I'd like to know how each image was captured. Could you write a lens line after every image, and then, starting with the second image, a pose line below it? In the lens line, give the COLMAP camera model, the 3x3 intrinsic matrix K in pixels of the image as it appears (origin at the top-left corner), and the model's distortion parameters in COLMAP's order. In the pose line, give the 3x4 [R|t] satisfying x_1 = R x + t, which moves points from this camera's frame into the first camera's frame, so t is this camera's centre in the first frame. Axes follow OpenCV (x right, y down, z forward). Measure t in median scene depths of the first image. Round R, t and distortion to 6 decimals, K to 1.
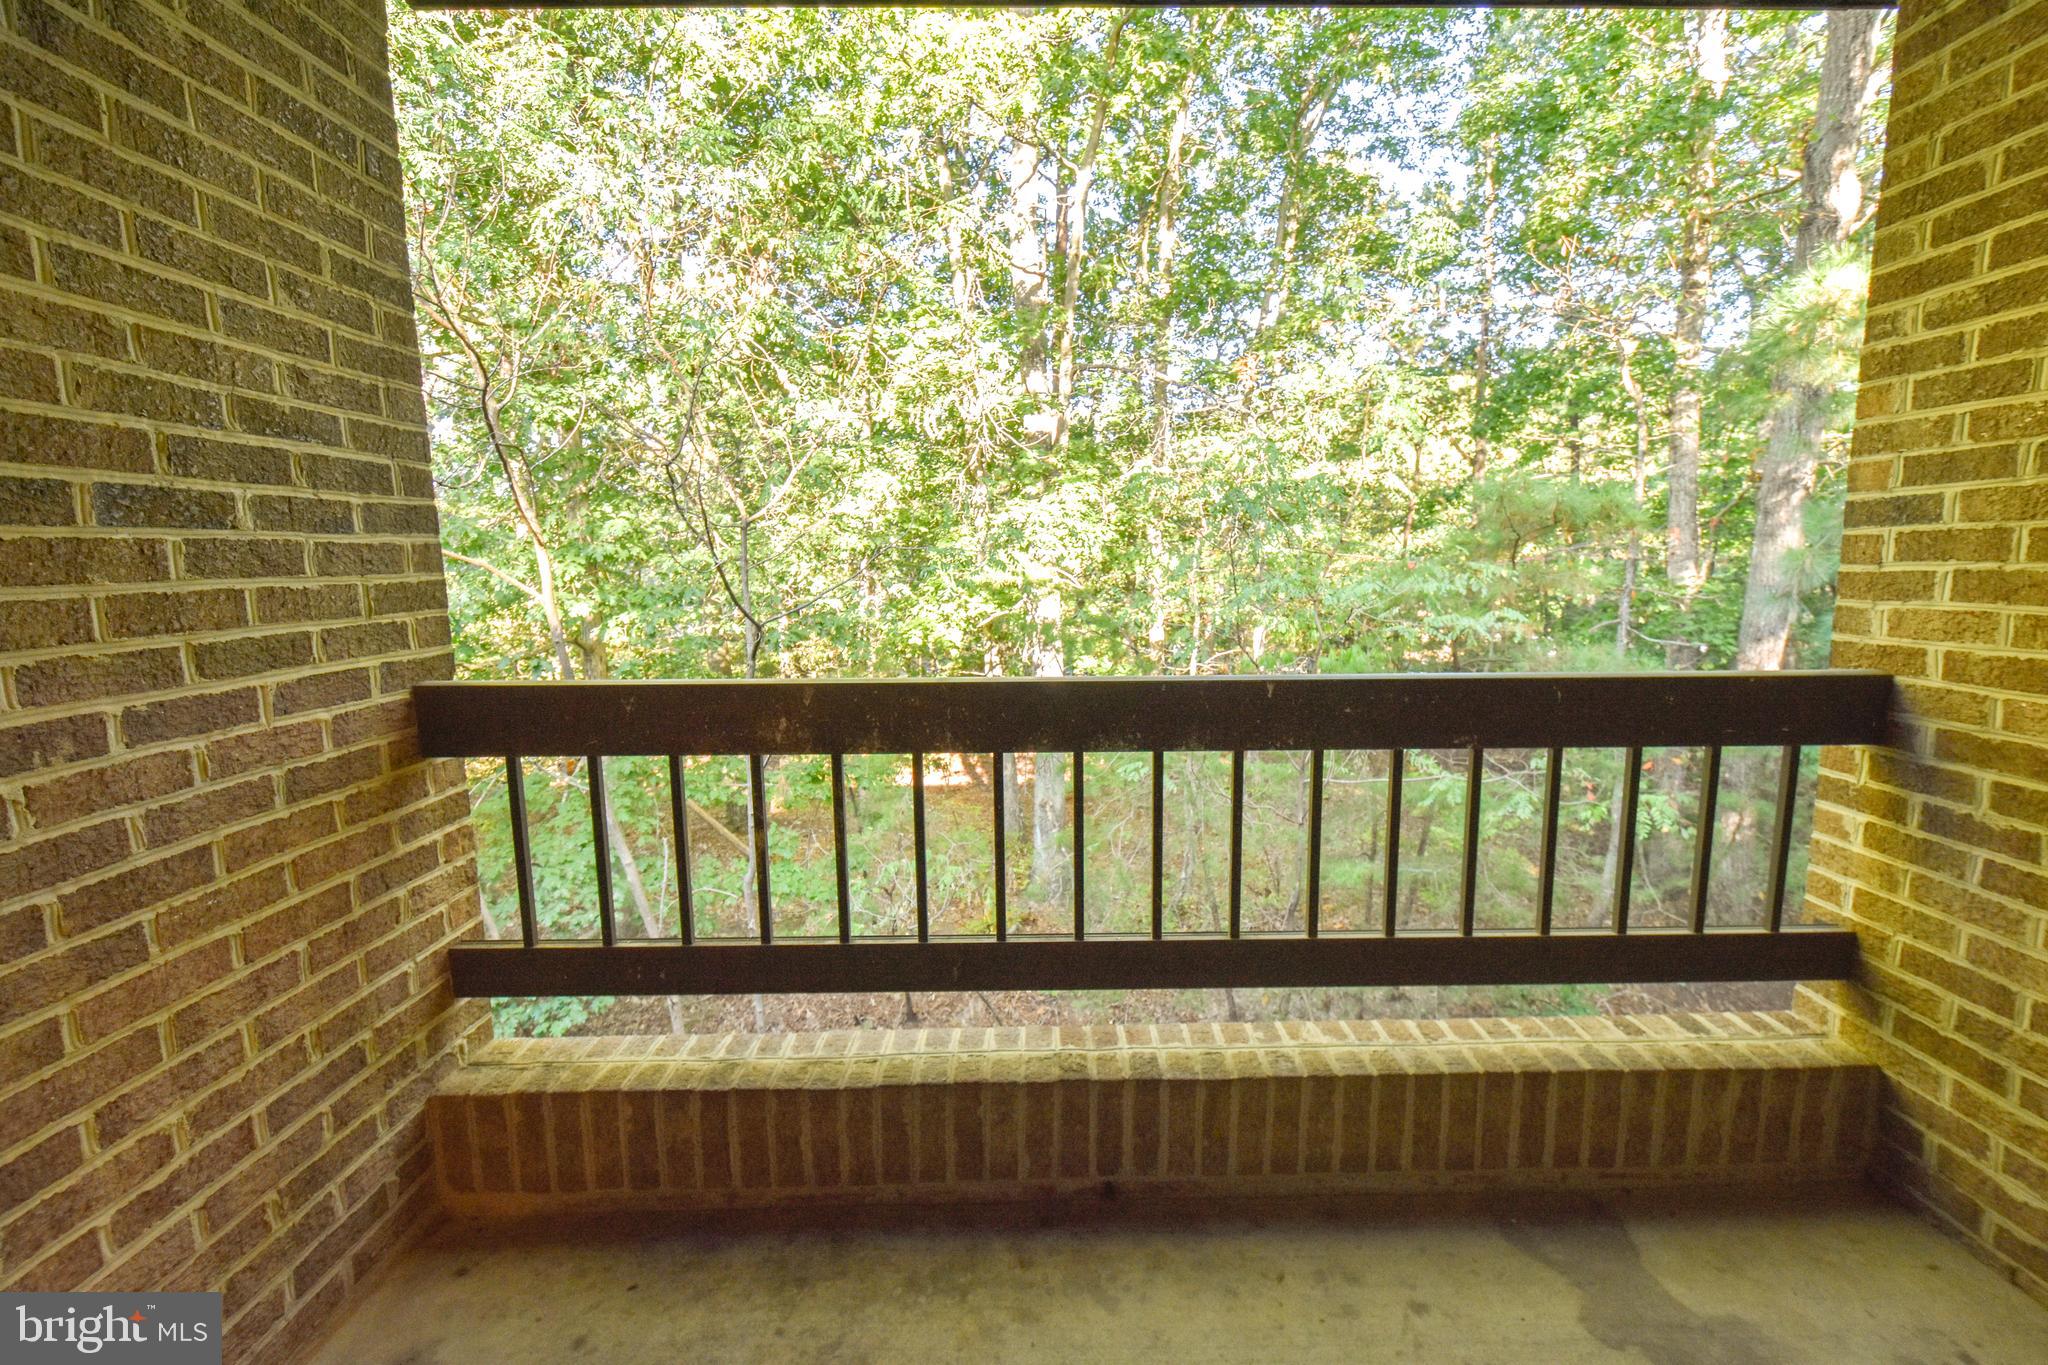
lens RADIAL K [[912.8, 0, 1028.9], [0, 912.8, 683.5], [0, 0, 1]] dist [-0.001067, -0.000343]
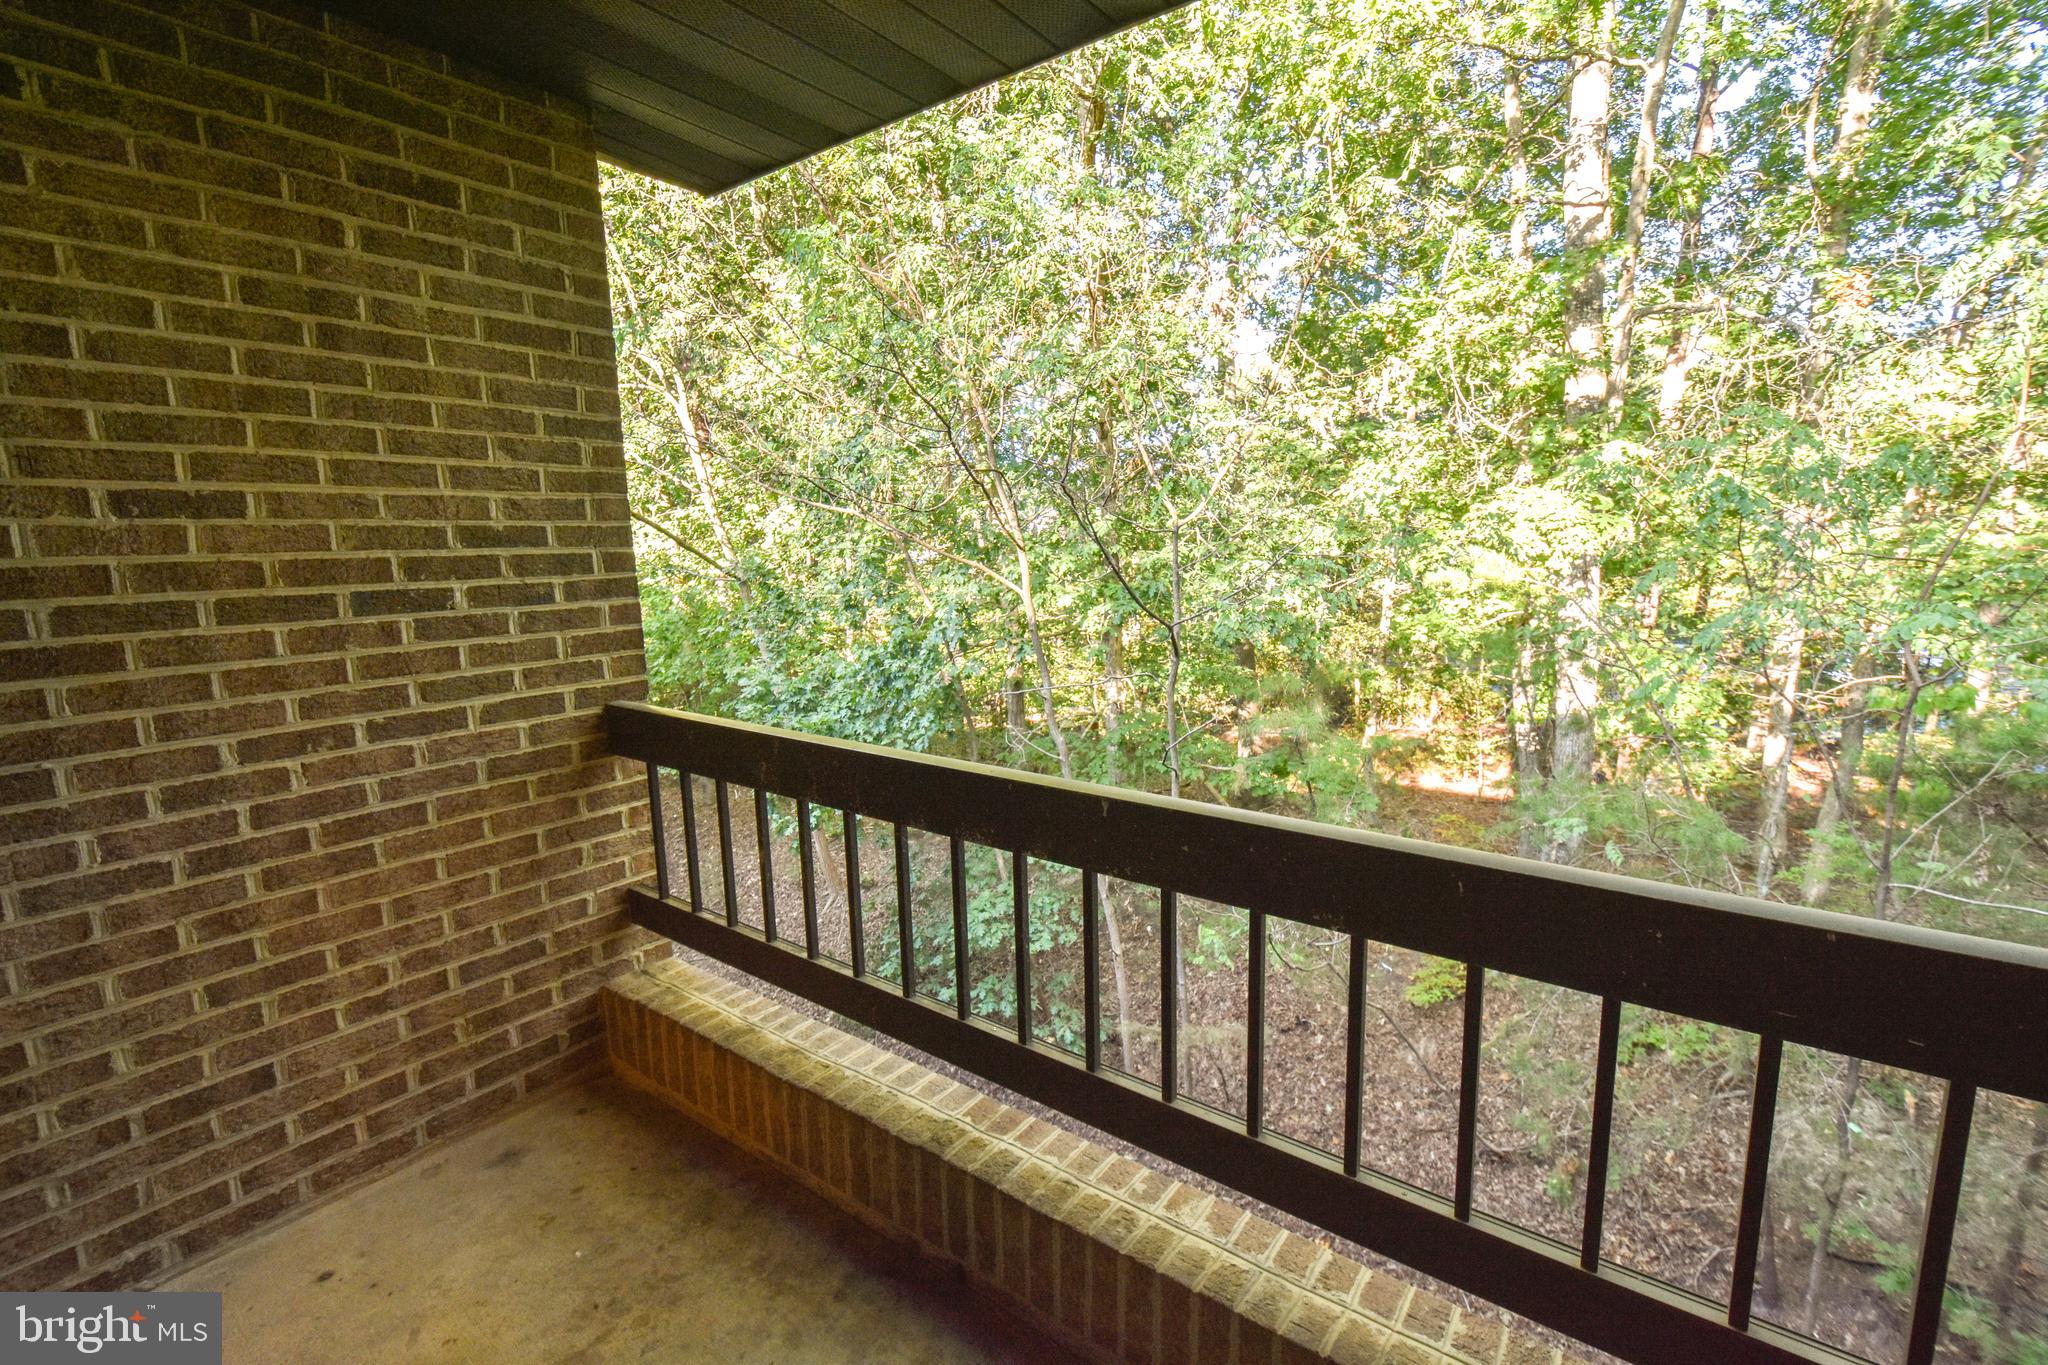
lens RADIAL K [[899.5, 0, 1024.0], [0, 899.5, 682.5], [0, 0, 1]] dist [0.007215, -0.000067]
pose [[0.800458, 0.089239, -0.592708, 0.762250], [-0.072335, 0.996010, 0.052272, -0.168315], [0.595008, 0.001032, 0.803719, 0.271743]]
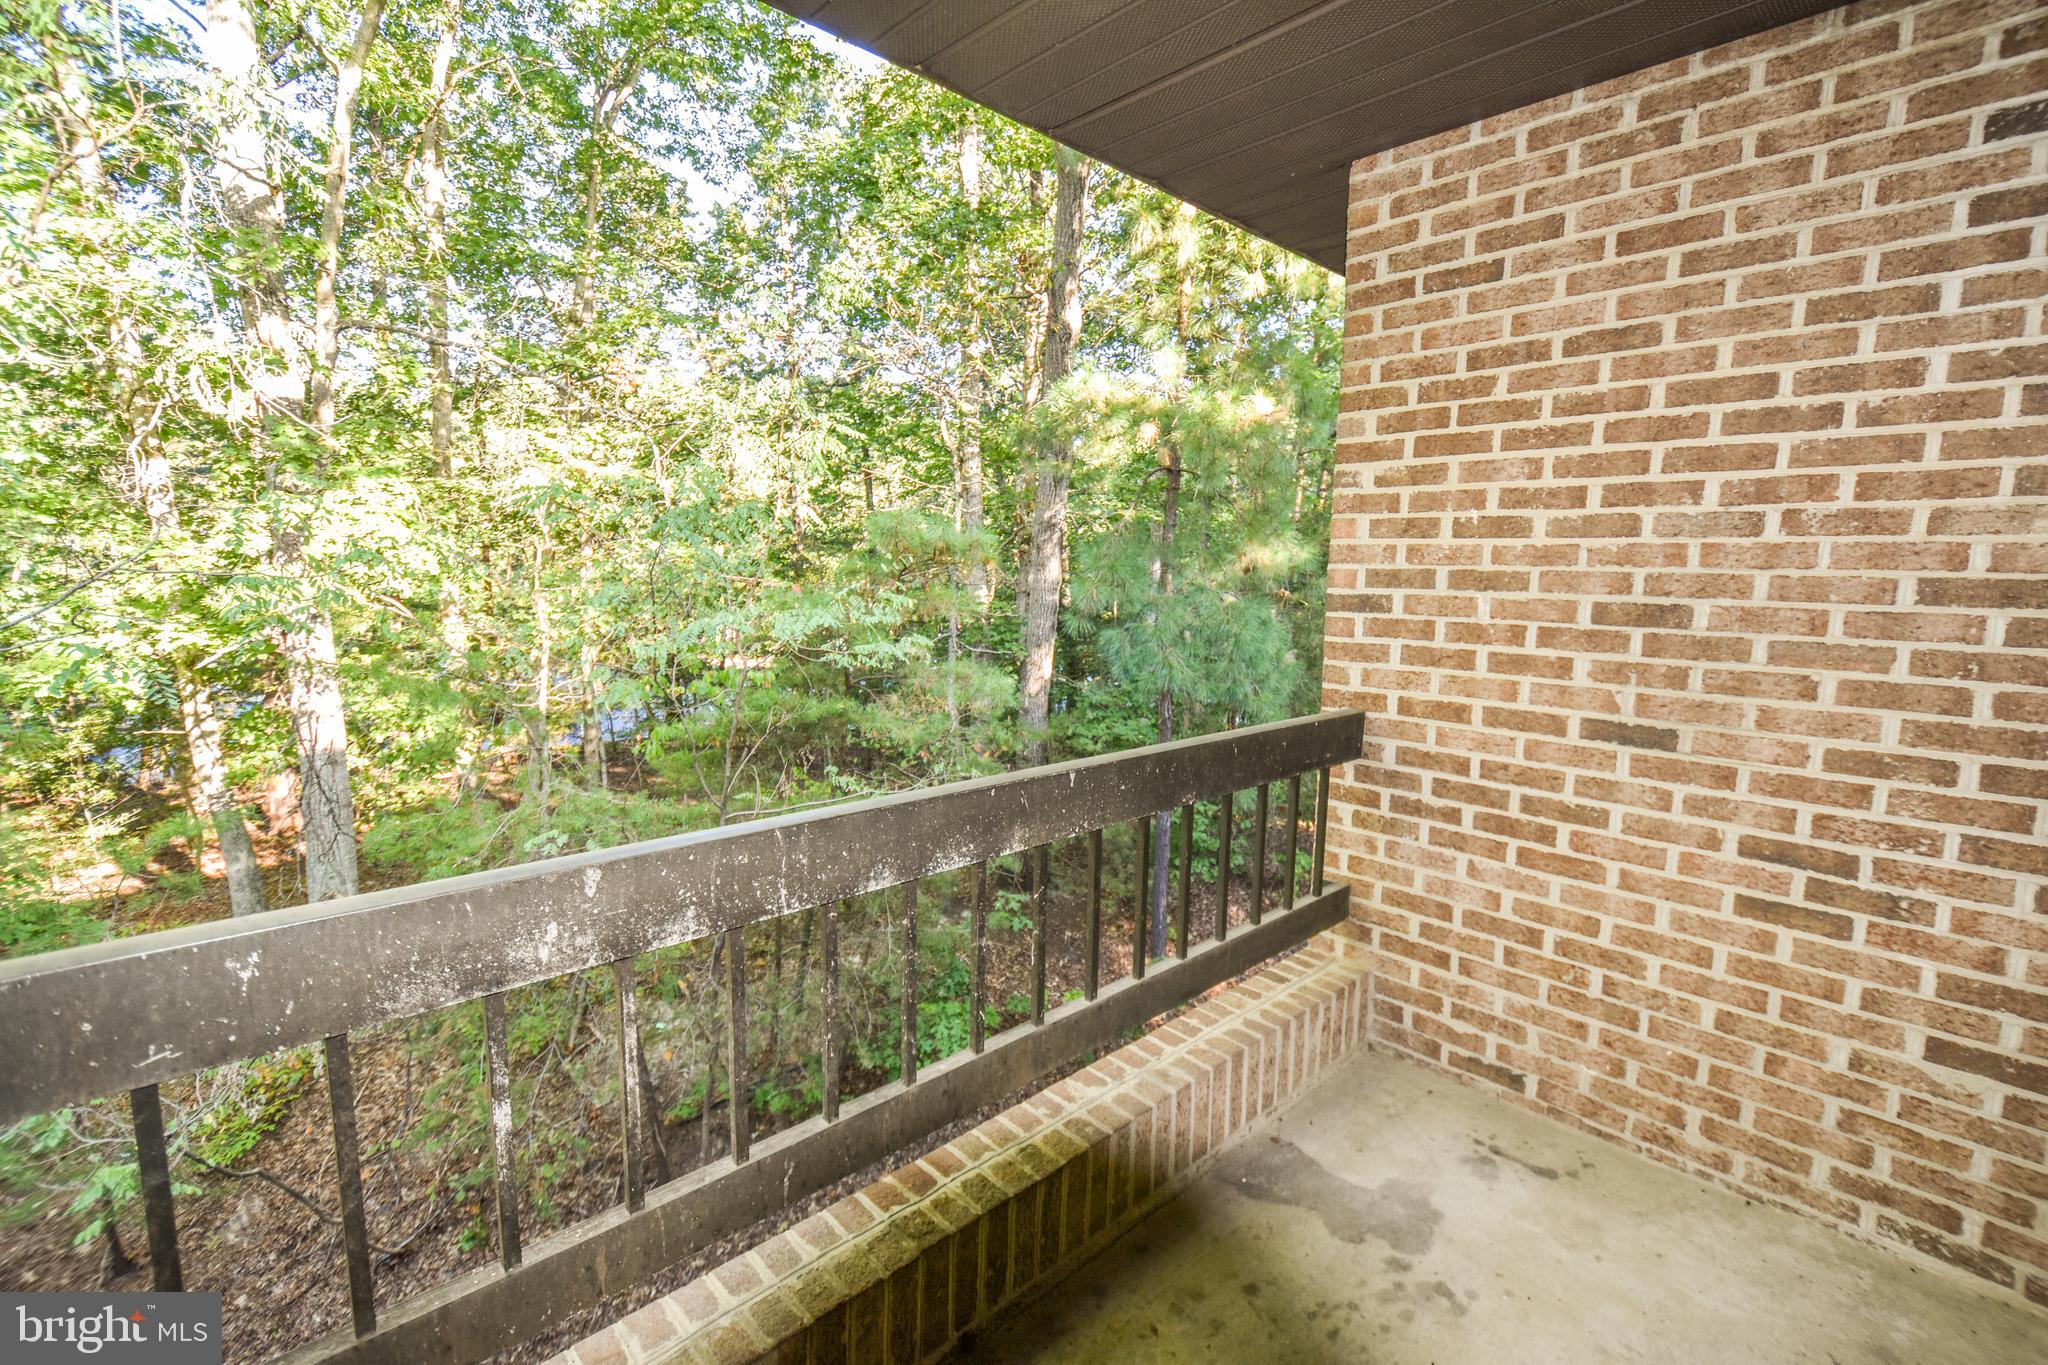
lens RADIAL K [[921.4, 0, 1058.7], [0, 921.4, 680.7], [0, 0, 1]] dist [-0.000564, -0.001350]
pose [[0.713891, -0.067500, 0.696996, -0.502072], [0.072369, 0.997125, 0.022442, -0.139241], [-0.696507, 0.034420, 0.716724, 0.277157]]
